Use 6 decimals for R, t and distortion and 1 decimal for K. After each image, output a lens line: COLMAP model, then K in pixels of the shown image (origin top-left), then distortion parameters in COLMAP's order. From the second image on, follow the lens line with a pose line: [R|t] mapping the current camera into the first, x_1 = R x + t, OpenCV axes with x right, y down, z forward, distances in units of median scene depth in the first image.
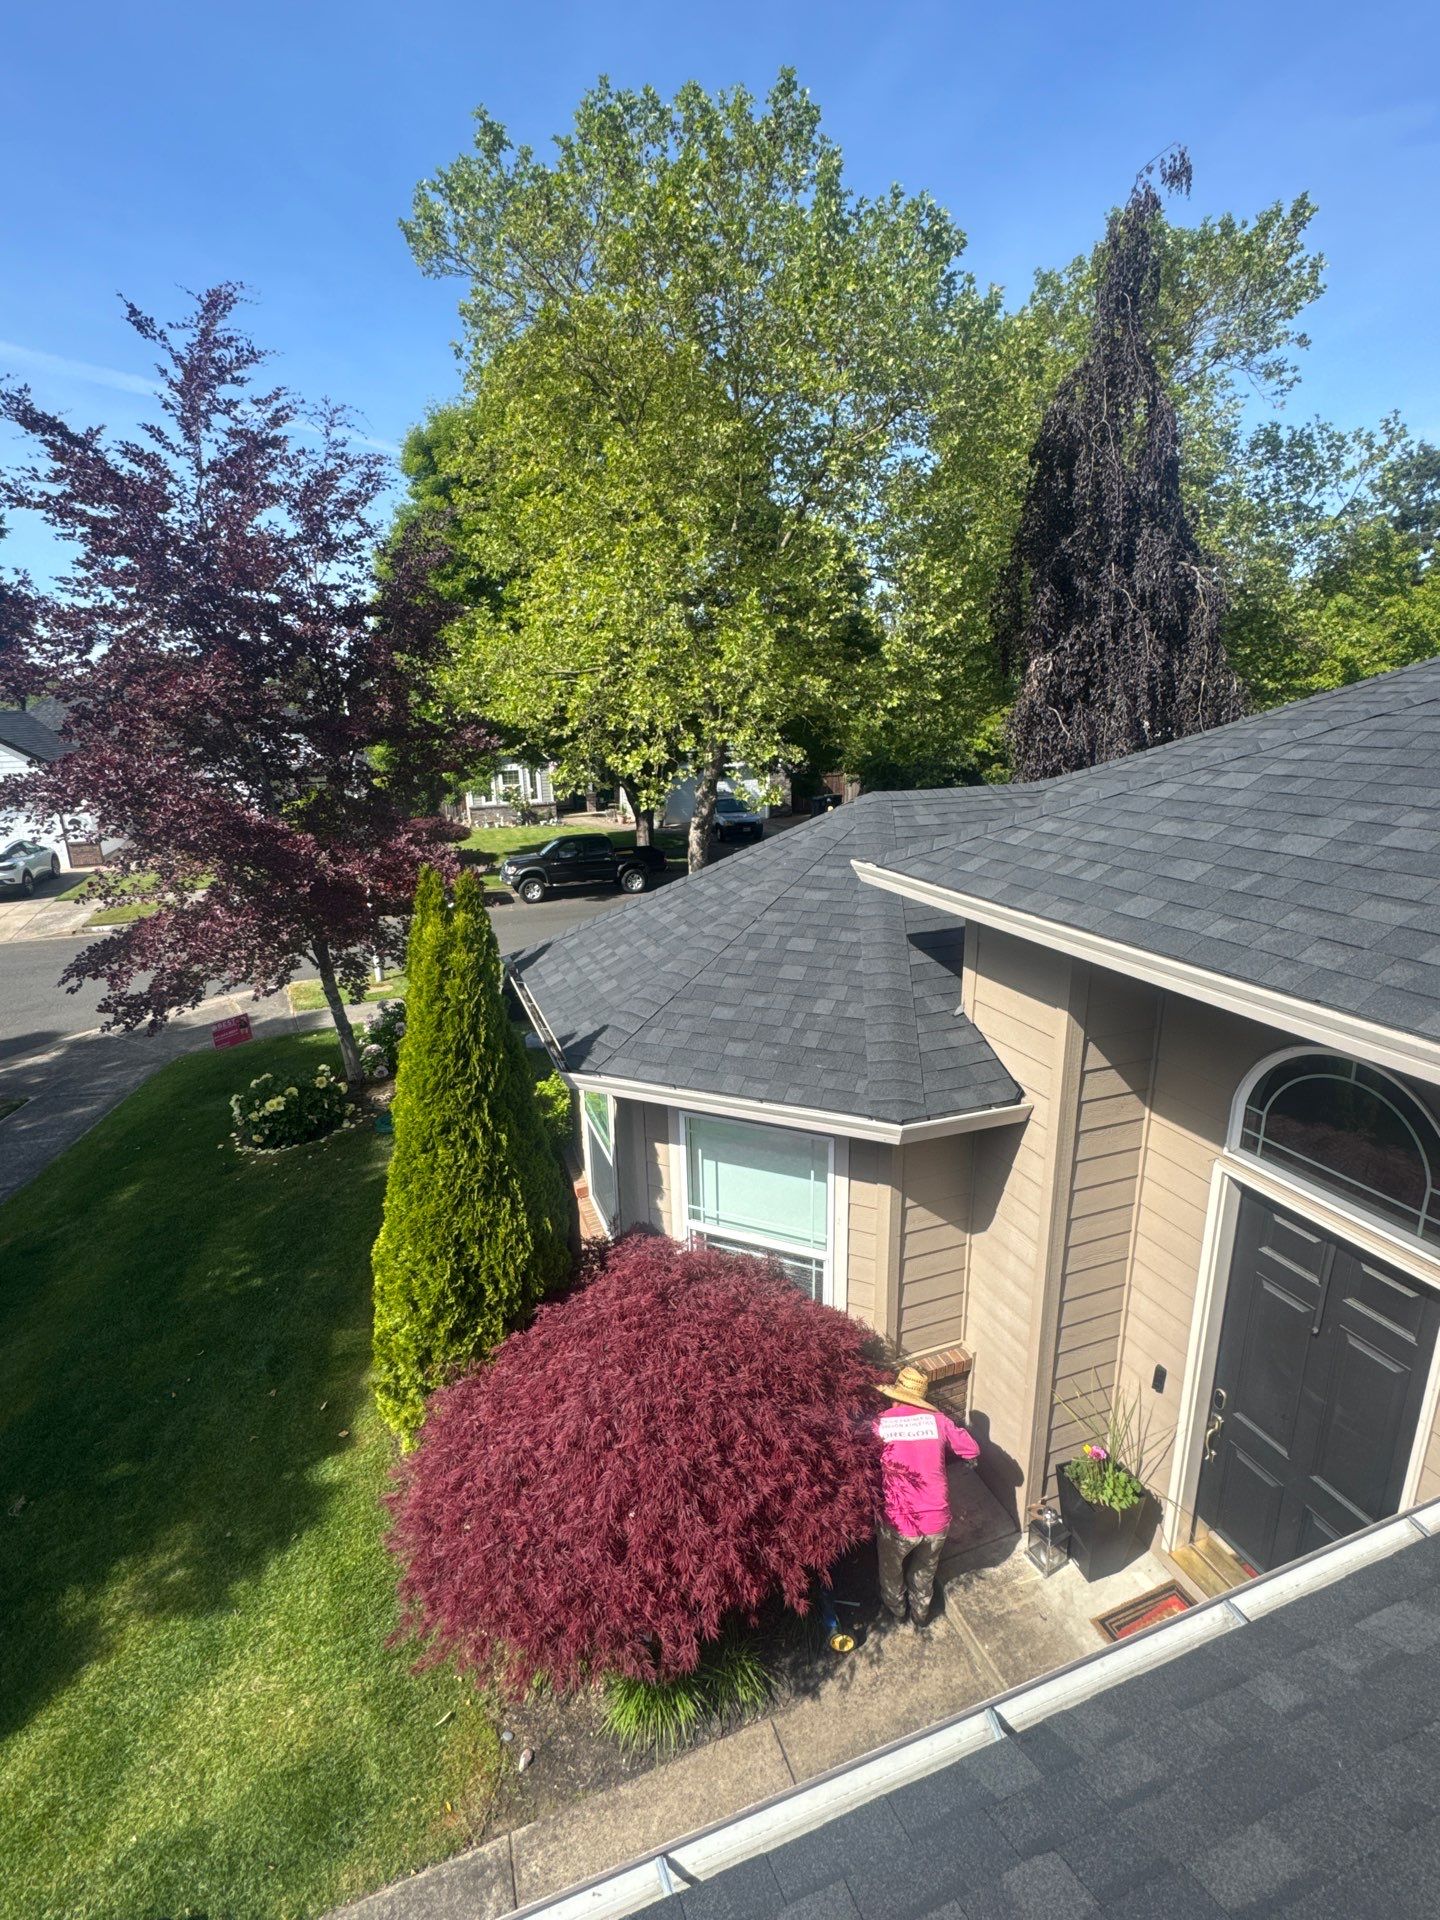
lens RADIAL K [[910.0, 0, 714.1], [0, 910.0, 948.6], [0, 0, 1]] dist [-0.001467, -0.000010]
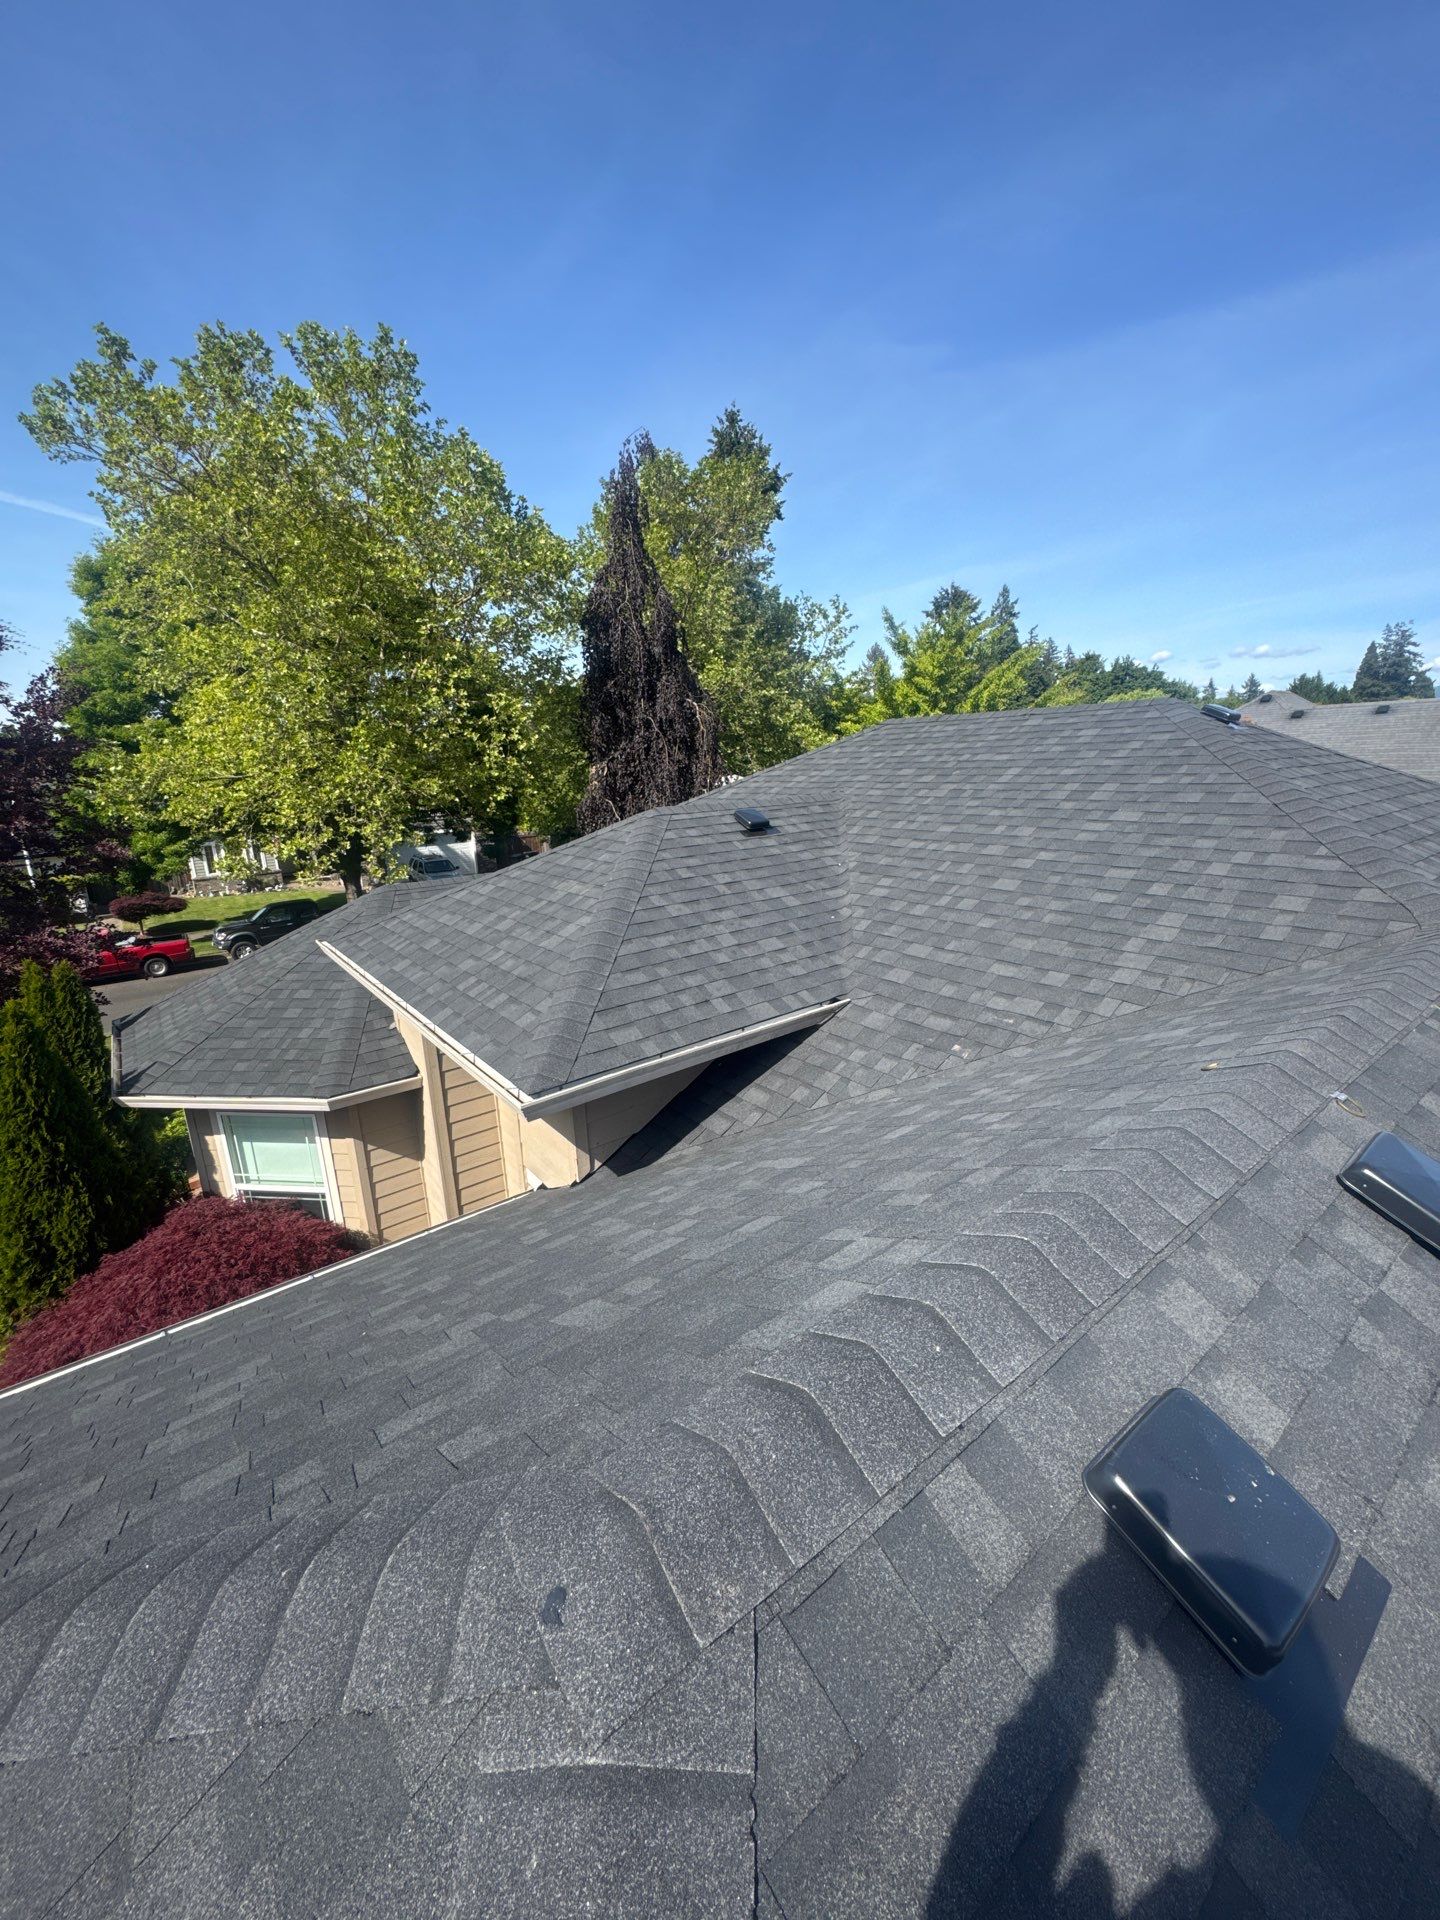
lens RADIAL K [[766.4, 0, 717.3], [0, 766.4, 950.6], [0, 0, 1]] dist [-0.001048, -0.000380]
pose [[0.953124, -0.084321, 0.290593, 0.407730], [0.091673, 0.995720, -0.011752, 0.001932], [-0.288358, 0.037841, 0.956775, -0.470773]]
